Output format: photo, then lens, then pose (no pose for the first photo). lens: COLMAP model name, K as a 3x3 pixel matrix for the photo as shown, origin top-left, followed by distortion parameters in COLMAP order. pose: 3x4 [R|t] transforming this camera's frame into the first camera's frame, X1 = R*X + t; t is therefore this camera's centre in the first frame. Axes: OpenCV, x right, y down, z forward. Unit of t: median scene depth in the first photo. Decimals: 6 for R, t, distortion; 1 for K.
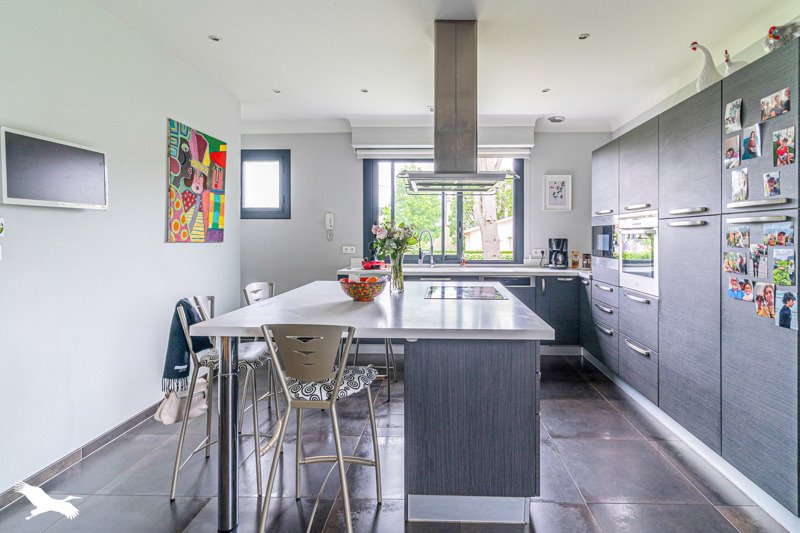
lens RADIAL K [[389.3, 0, 420.8], [0, 389.3, 236.0], [0, 0, 1]] dist [0.002794, 0.000009]
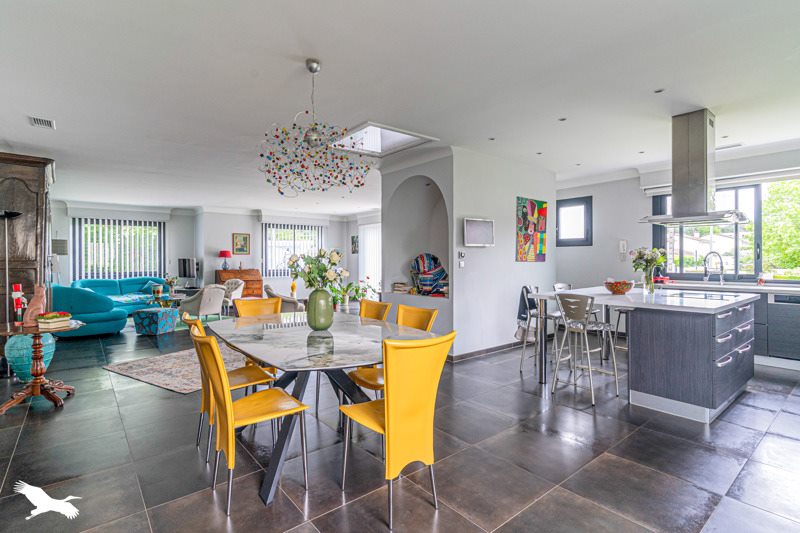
lens RADIAL K [[389.3, 0, 398.0], [0, 389.3, 262.1], [0, 0, 1]] dist [0.002794, 0.000009]
pose [[0.657332, 0.001382, -0.753600, 0.380198], [0.005414, 0.999964, 0.006556, 0.003791], [0.753582, -0.008390, 0.657300, -0.648704]]
